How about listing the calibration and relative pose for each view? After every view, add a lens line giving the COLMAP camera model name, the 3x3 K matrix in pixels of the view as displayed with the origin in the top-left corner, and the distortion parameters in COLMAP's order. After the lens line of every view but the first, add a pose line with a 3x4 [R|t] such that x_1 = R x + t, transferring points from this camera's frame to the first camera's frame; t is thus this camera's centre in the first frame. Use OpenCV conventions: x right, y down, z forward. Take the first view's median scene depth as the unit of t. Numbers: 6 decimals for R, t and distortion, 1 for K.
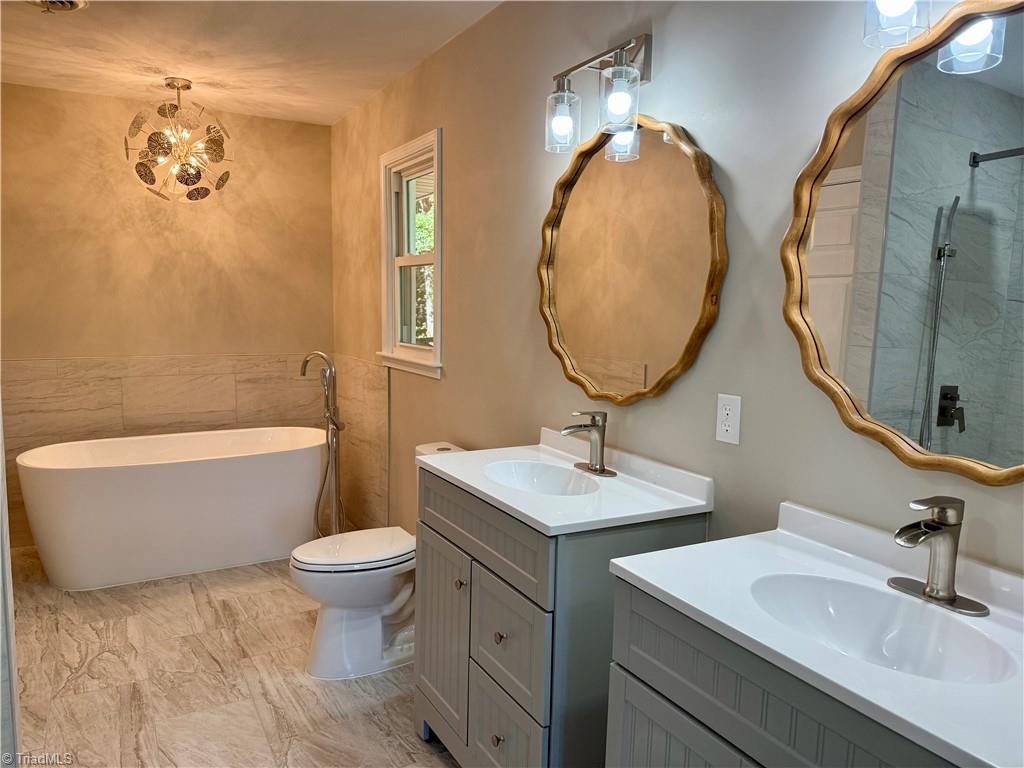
lens RADIAL K [[736.2, 0, 510.2], [0, 736.2, 382.5], [0, 0, 1]] dist [0.048869, -0.031770]
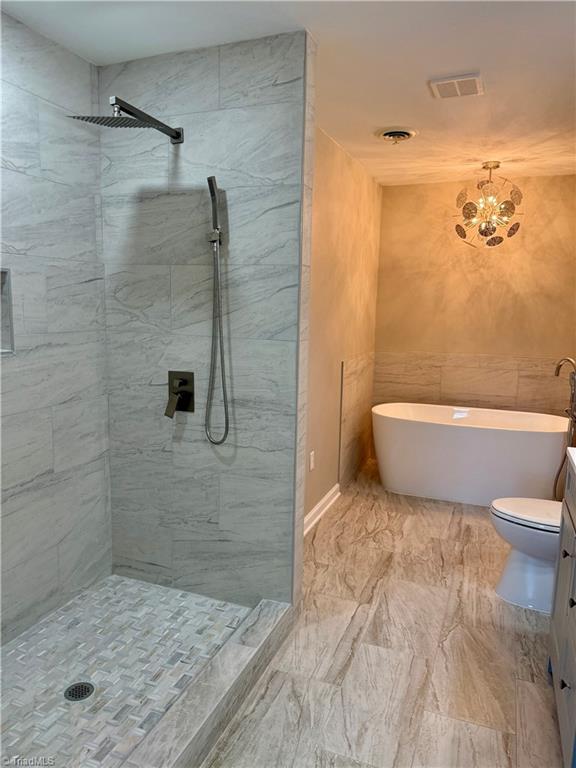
lens RADIAL K [[552.1, 0, 294.5], [0, 552.1, 386.9], [0, 0, 1]] dist [0.048869, -0.031770]
pose [[0.645218, 0.112436, -0.755680, 0.172725], [-0.096972, 0.993164, 0.064973, -0.010575], [0.757819, 0.031358, 0.651710, 0.027955]]
